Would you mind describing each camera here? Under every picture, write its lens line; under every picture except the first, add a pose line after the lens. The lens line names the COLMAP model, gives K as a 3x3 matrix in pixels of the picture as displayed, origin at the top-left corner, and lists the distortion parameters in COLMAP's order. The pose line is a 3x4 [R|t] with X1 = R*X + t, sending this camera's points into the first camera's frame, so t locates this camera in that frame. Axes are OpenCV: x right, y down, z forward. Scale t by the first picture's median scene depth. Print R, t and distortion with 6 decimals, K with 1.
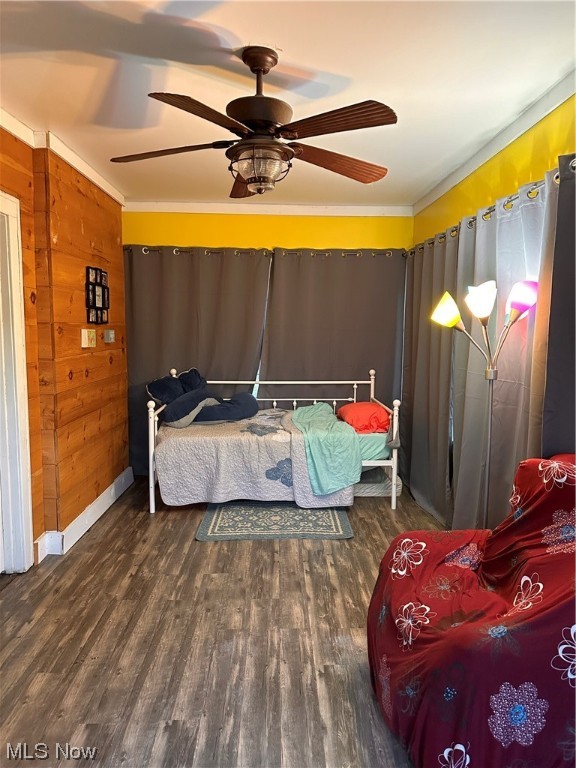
lens RADIAL K [[547.2, 0, 289.2], [0, 547.2, 385.6], [0, 0, 1]] dist [0.020903, -0.051443]
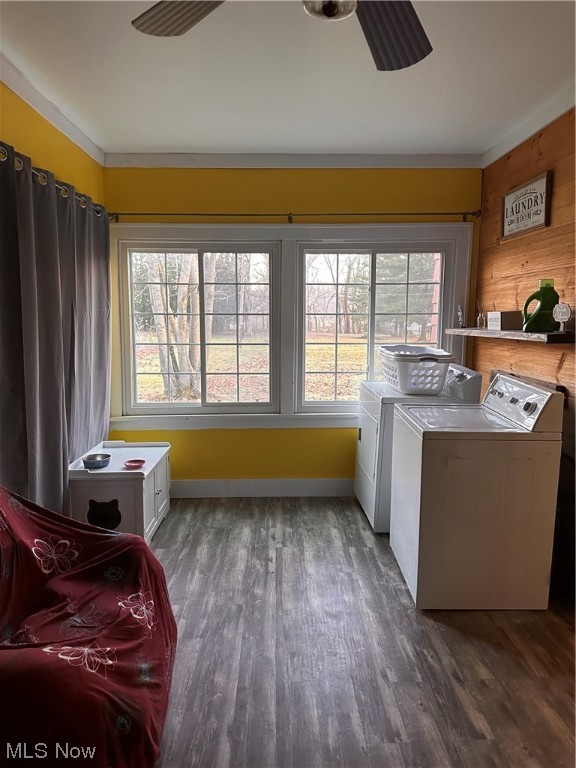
lens RADIAL K [[547.2, 0, 289.5], [0, 547.2, 383.1], [0, 0, 1]] dist [0.020903, -0.051443]
pose [[-0.999907, -0.013561, 0.001339, -0.031768], [-0.012935, 0.975433, 0.219915, -0.164643], [-0.004289, 0.219878, -0.975518, 1.781783]]
